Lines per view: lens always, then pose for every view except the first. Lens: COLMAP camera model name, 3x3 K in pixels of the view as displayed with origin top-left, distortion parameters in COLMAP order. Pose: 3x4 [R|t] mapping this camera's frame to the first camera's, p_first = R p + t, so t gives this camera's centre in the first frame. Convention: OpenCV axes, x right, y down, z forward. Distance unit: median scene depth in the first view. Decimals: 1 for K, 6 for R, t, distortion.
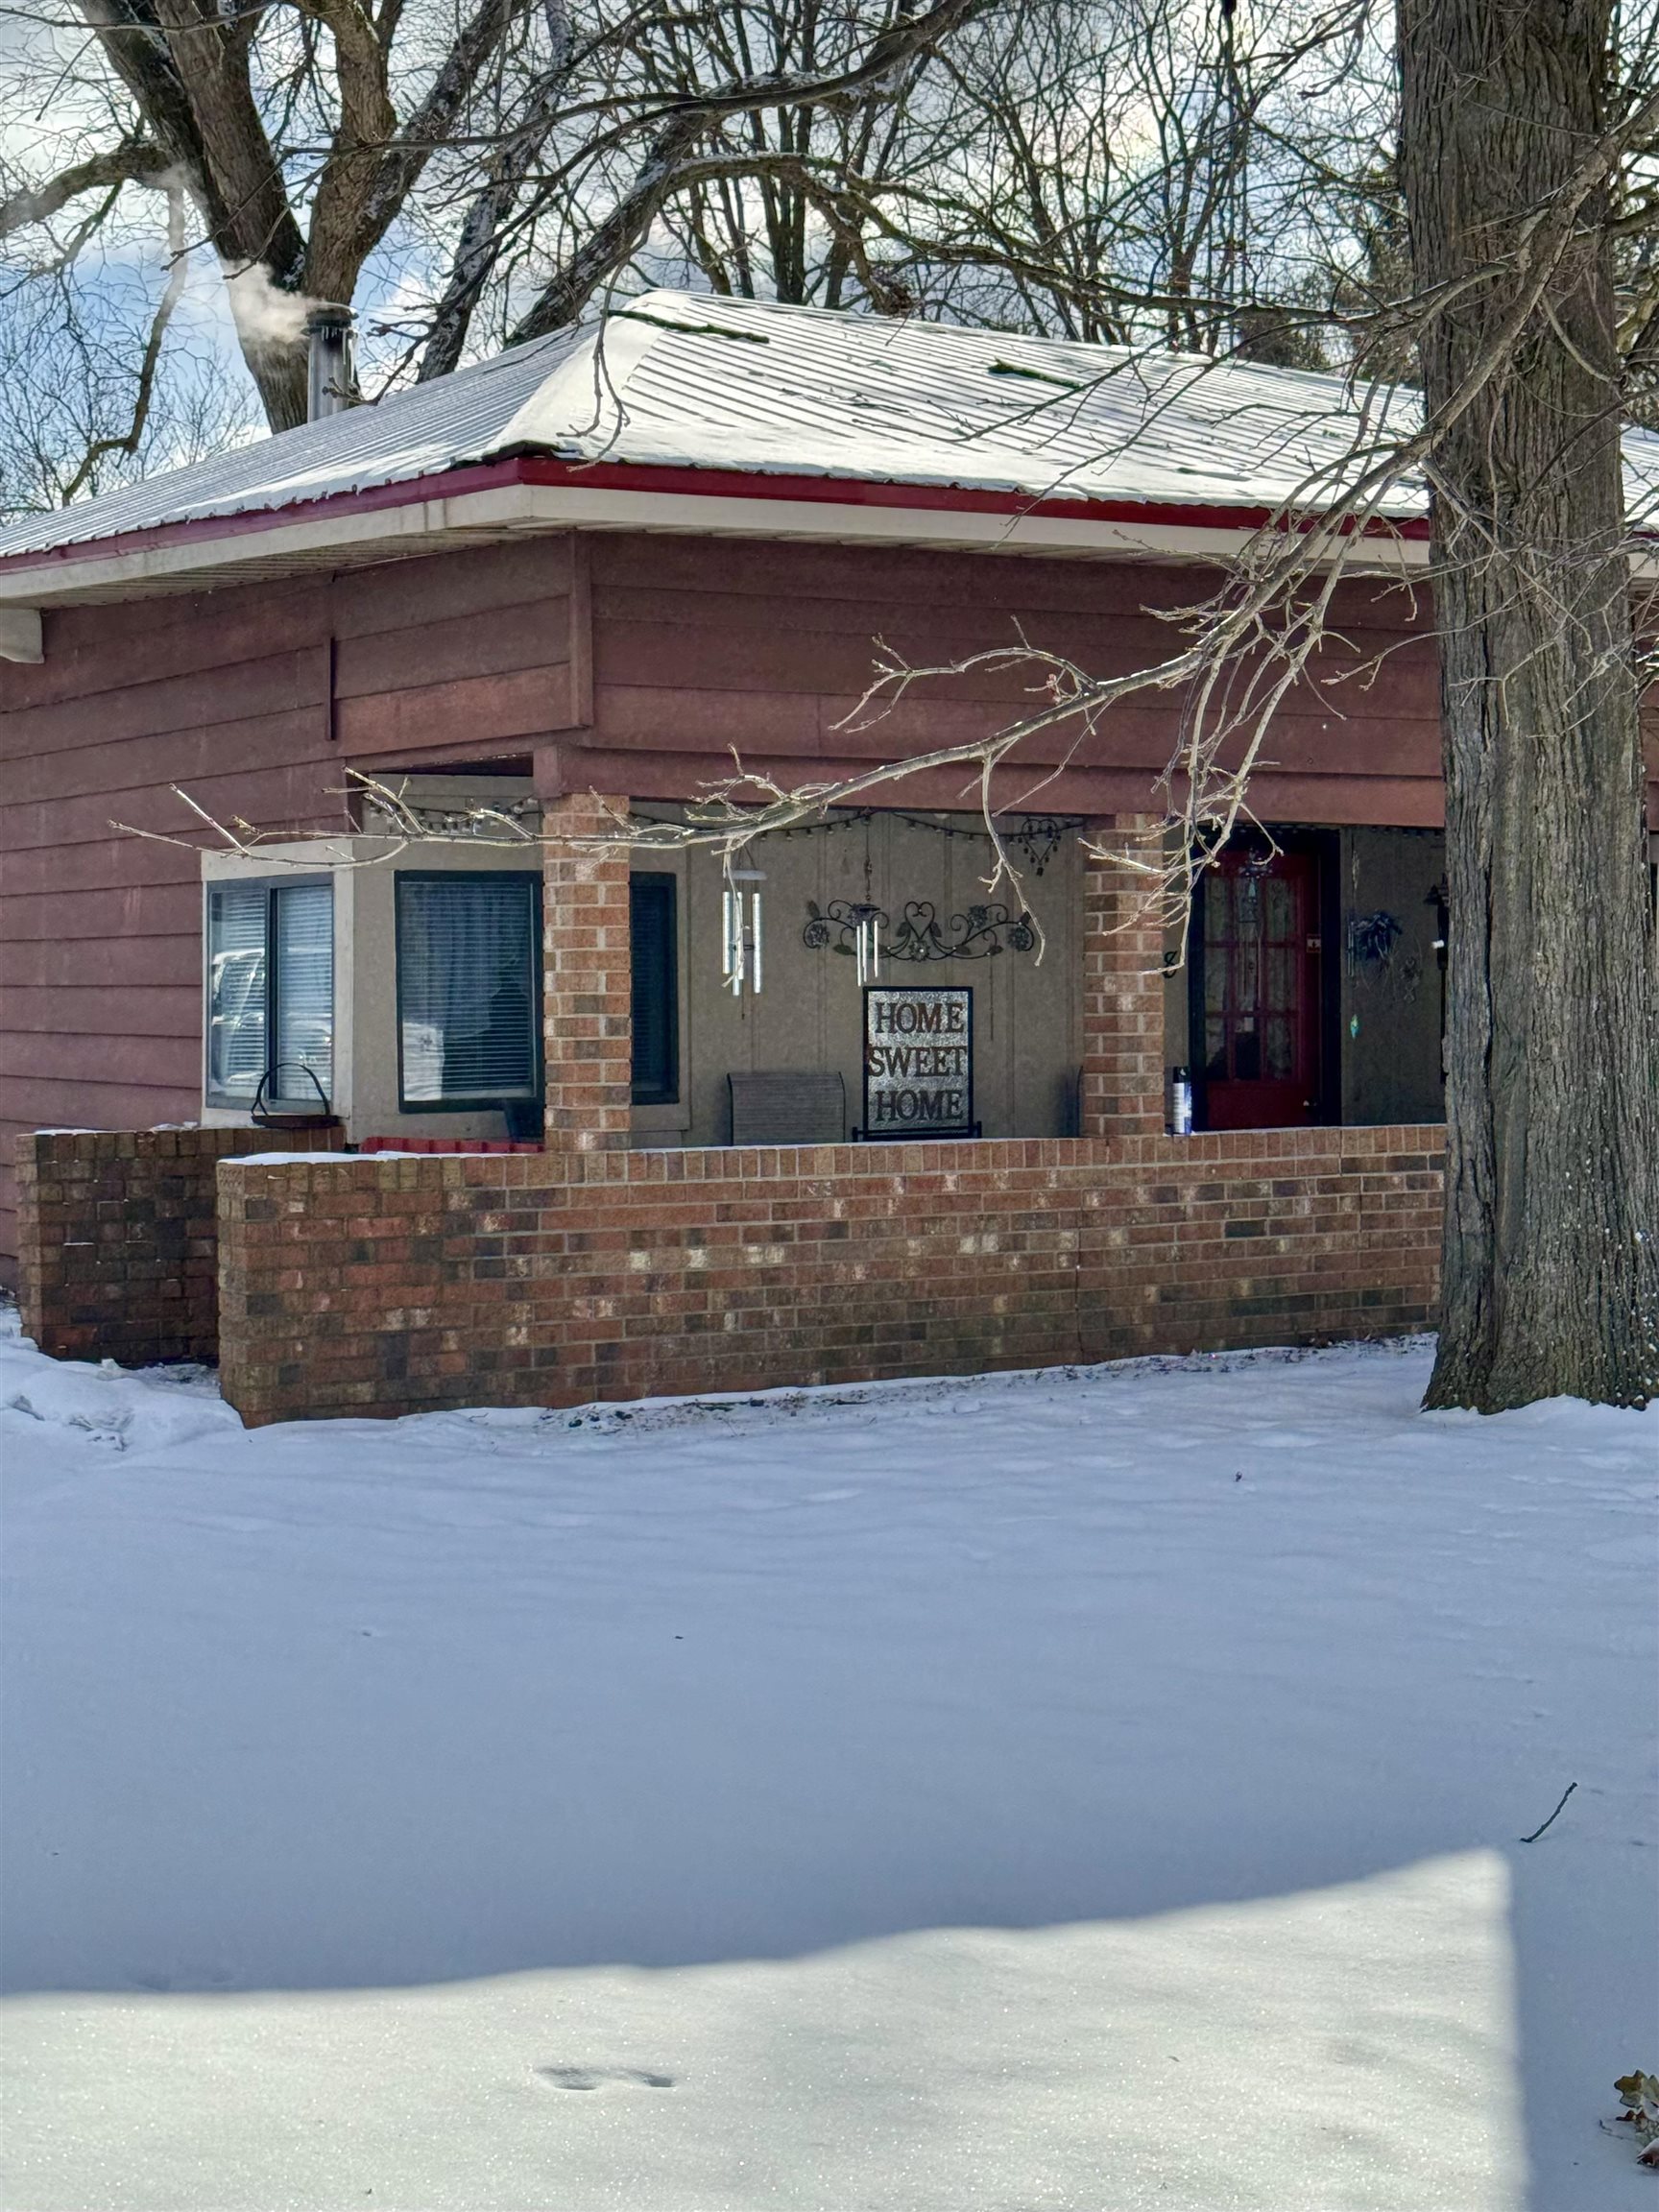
lens RADIAL K [[3281.1, 0, 829.1], [0, 3281.1, 1103.9], [0, 0, 1]] dist [0.126398, 0.000000]
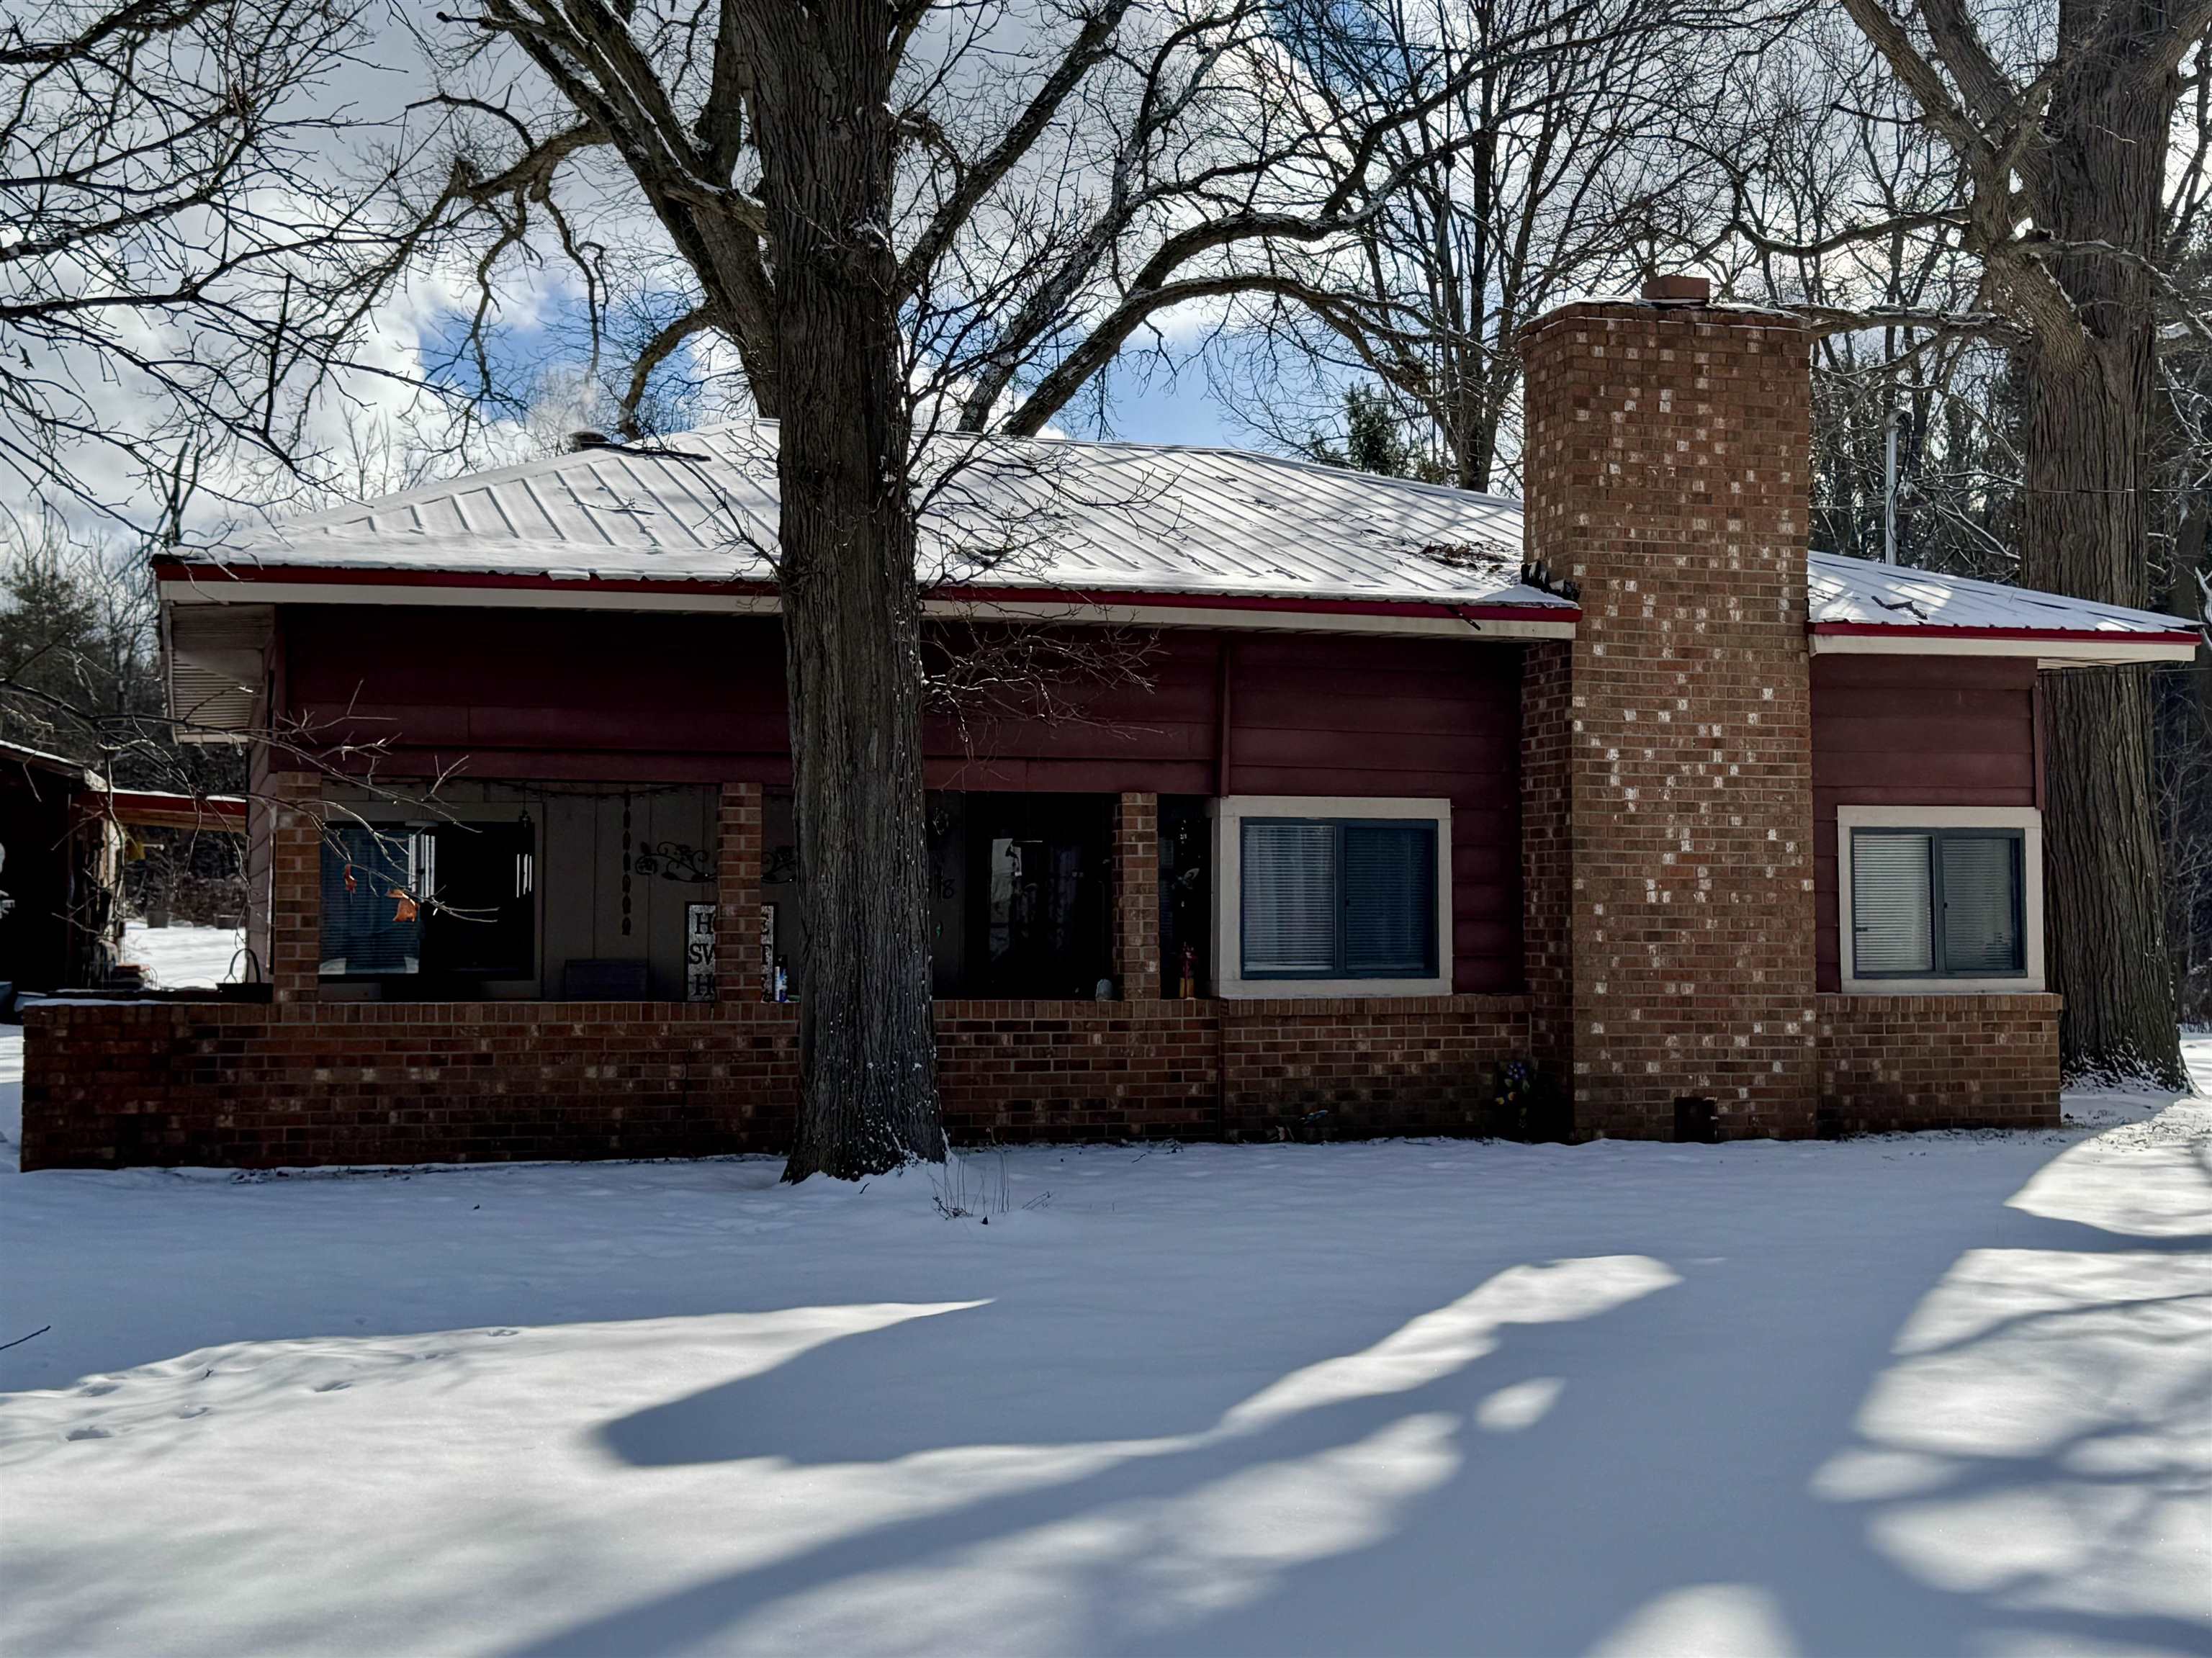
lens RADIAL K [[2763.8, 0, 1105.6], [0, 2763.8, 832.7], [0, 0, 1]] dist [0.073035, 0.000000]
pose [[0.975818, 0.001040, -0.218581, 0.557430], [-0.016122, 0.997607, -0.067228, 0.015824], [0.217988, 0.069127, 0.973500, -0.180708]]
